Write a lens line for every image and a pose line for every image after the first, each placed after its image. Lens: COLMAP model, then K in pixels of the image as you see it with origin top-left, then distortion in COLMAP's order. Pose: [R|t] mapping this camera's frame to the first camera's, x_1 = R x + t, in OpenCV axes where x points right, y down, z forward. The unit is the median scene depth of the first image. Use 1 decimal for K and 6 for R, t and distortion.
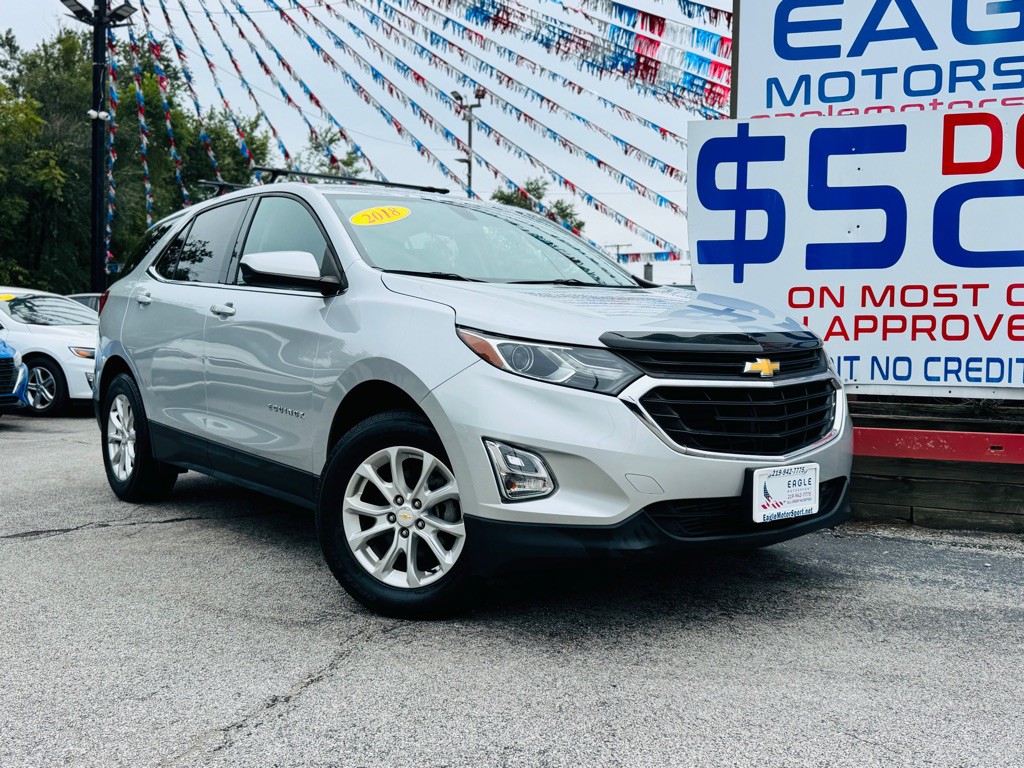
lens RADIAL K [[1002.2, 0, 514.7], [0, 1002.2, 387.1], [0, 0, 1]] dist [0.180538, -0.361569]
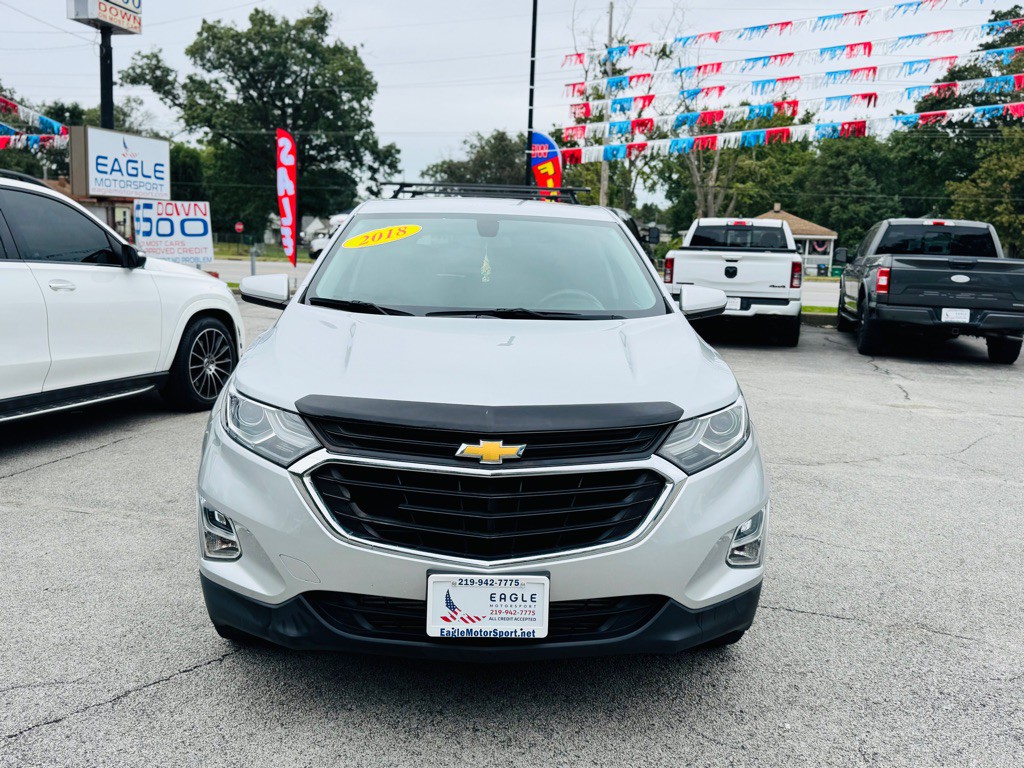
lens RADIAL K [[922.5, 0, 506.6], [0, 922.5, 377.1], [0, 0, 1]] dist [0.092128, -0.161233]
pose [[-0.100557, -0.161315, 0.981767, -3.657161], [0.022102, 0.986163, 0.164301, -0.146835], [-0.994686, 0.038221, -0.095600, -0.067439]]
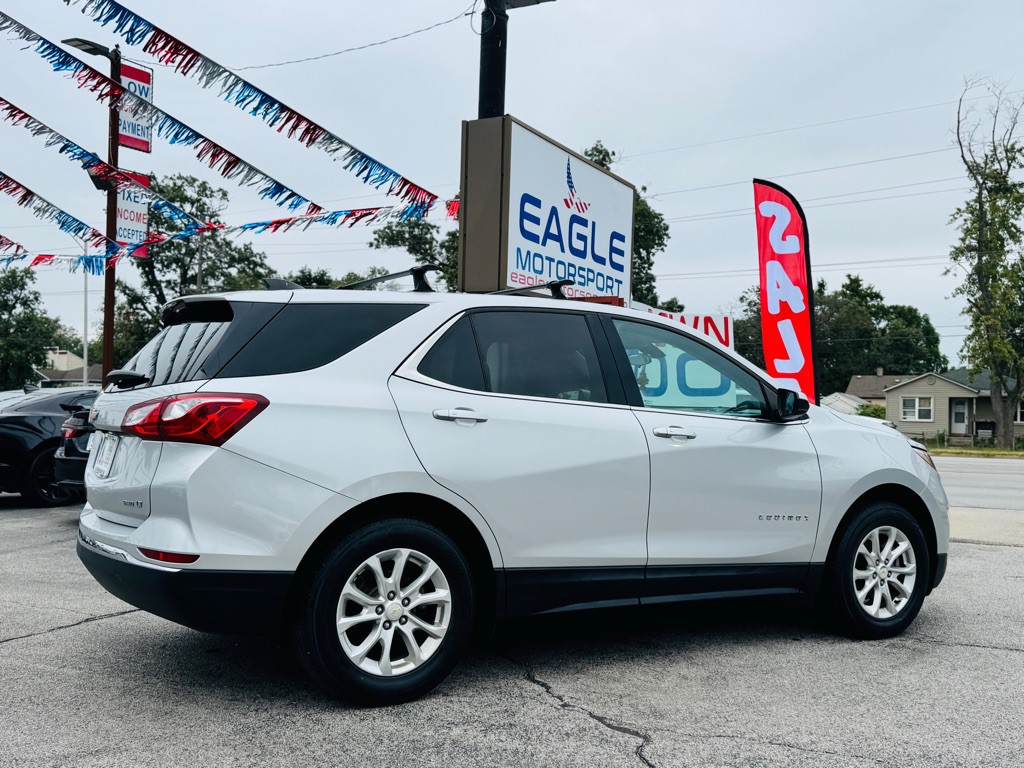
lens RADIAL K [[998.3, 0, 505.8], [0, 998.3, 378.9], [0, 0, 1]] dist [0.195909, -0.410461]
pose [[0.128620, 0.020648, 0.991479, -1.279511], [0.034159, 0.999098, -0.025237, -0.108204], [-0.991105, 0.037113, 0.127799, 1.001460]]
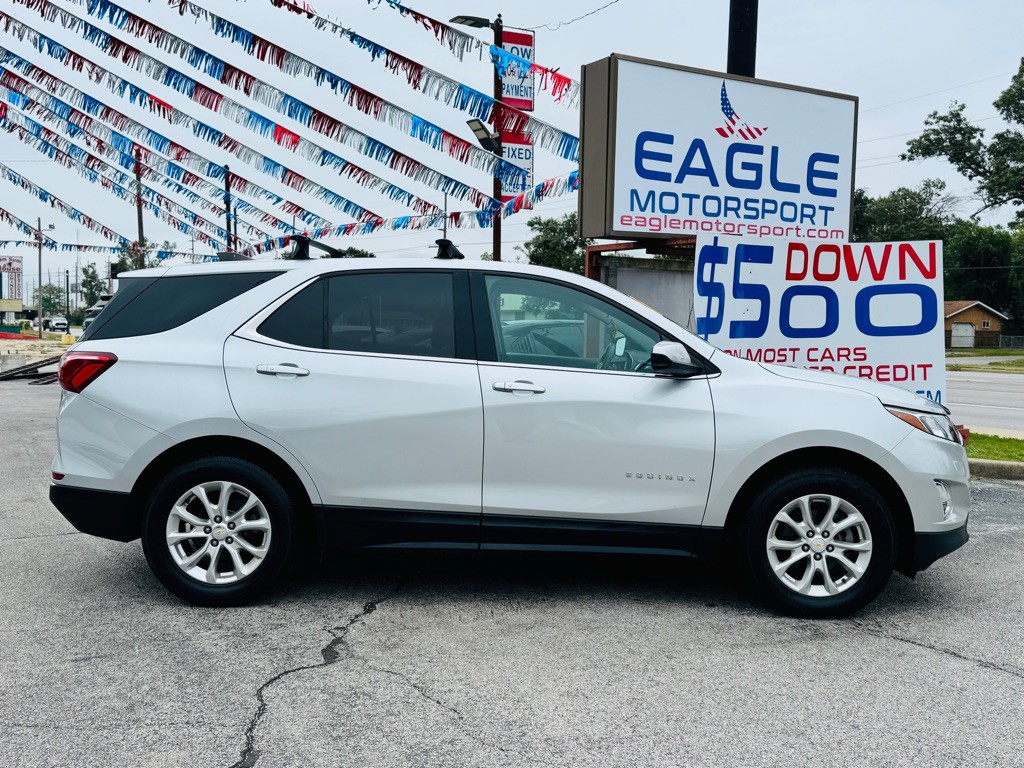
lens RADIAL K [[998.3, 0, 505.8], [0, 998.3, 378.9], [0, 0, 1]] dist [0.195909, -0.410461]
pose [[0.623733, -0.043673, 0.780417, -1.066536], [0.036009, 0.998983, 0.027125, -0.110433], [-0.780808, 0.011183, 0.624671, 0.354750]]
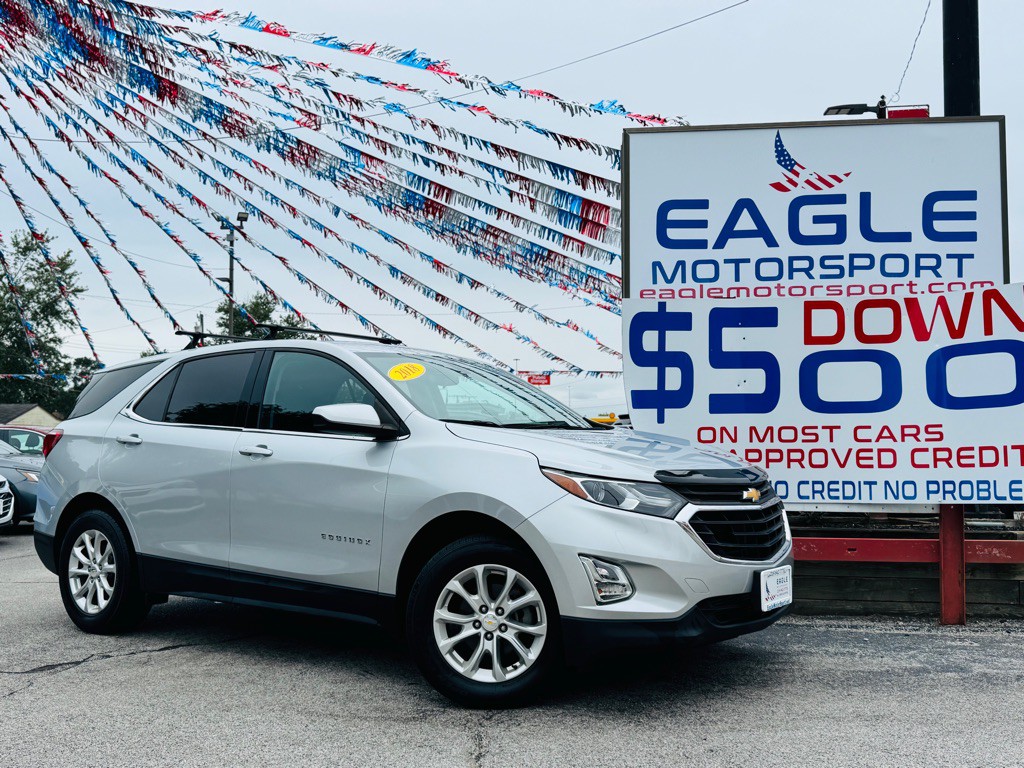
lens RADIAL K [[1001.5, 0, 512.0], [0, 1001.5, 384.0], [0, 0, 1]] dist [0.187360, -0.382656]
pose [[0.963600, 0.006011, 0.267282, -0.302523], [0.024903, 0.993382, -0.112123, -0.016129], [-0.266187, 0.114698, 0.957073, -0.163797]]
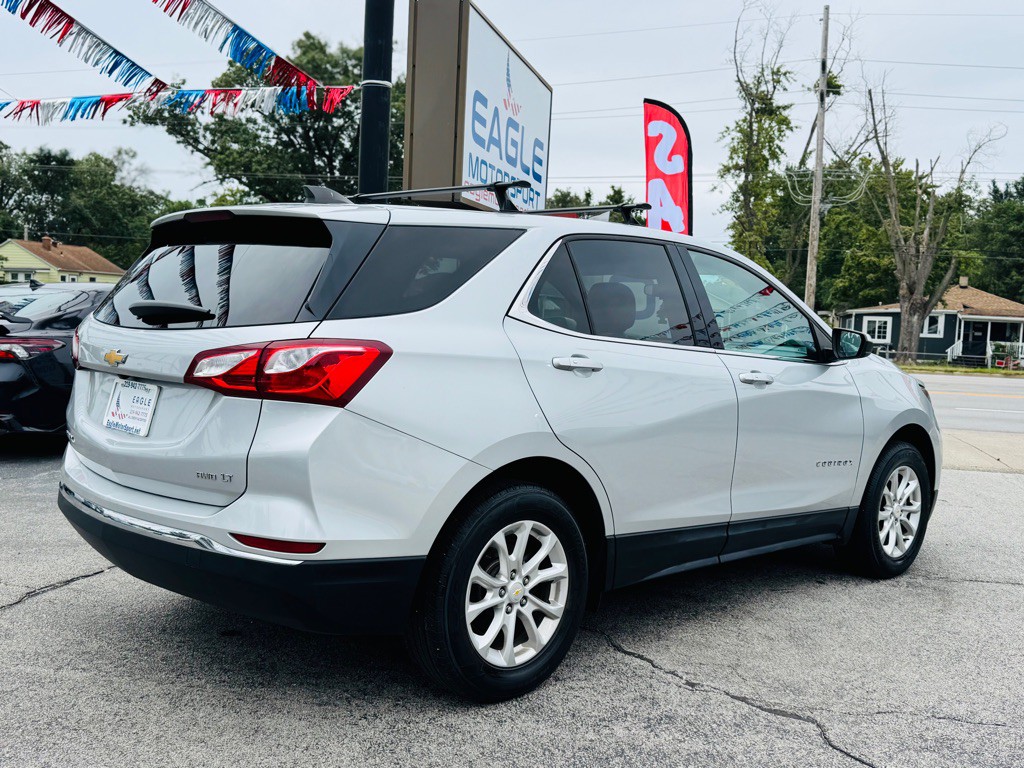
lens RADIAL K [[1001.5, 0, 512.0], [0, 1001.5, 384.0], [0, 0, 1]] dist [0.187360, -0.382656]
pose [[-0.111781, -0.081803, 0.990360, -1.158995], [0.011320, 0.996437, 0.083582, -0.147921], [-0.993668, 0.020554, -0.110456, 1.283748]]
